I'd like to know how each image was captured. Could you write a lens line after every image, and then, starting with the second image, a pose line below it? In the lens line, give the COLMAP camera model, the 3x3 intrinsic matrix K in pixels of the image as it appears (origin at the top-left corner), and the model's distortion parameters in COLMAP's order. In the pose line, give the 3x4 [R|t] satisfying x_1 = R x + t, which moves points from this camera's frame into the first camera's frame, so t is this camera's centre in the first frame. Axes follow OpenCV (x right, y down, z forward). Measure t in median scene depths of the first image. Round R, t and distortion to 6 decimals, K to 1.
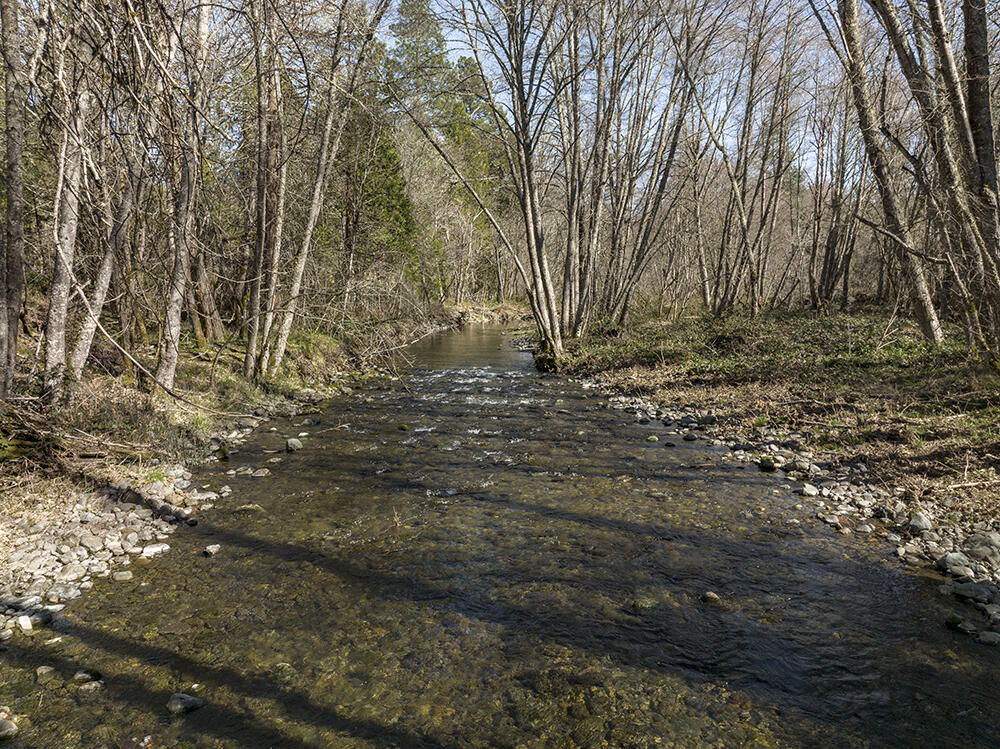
lens RADIAL K [[707.4, 0, 500.0], [0, 707.4, 376.1], [0, 0, 1]] dist [-0.038018, -0.000877]
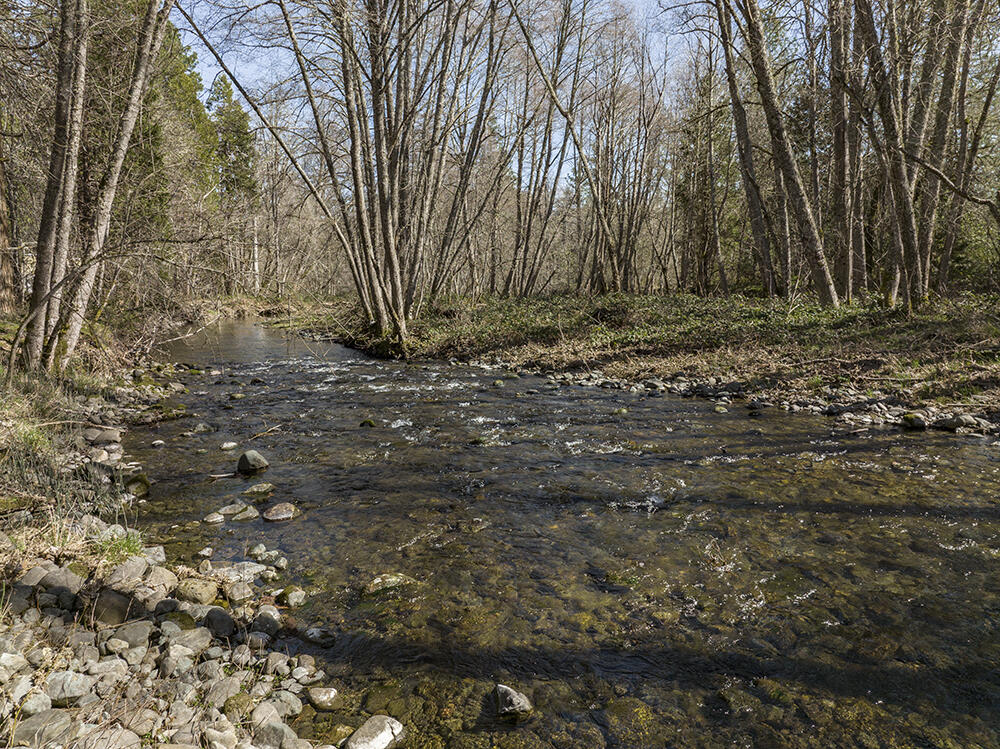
lens RADIAL K [[707.4, 0, 499.8], [0, 707.4, 373.2], [0, 0, 1]] dist [-0.038018, -0.000877]
pose [[0.909130, -0.044722, 0.414105, -0.221458], [0.048479, 0.998823, 0.001438, 0.021887], [-0.413682, 0.018768, 0.910228, 0.239337]]
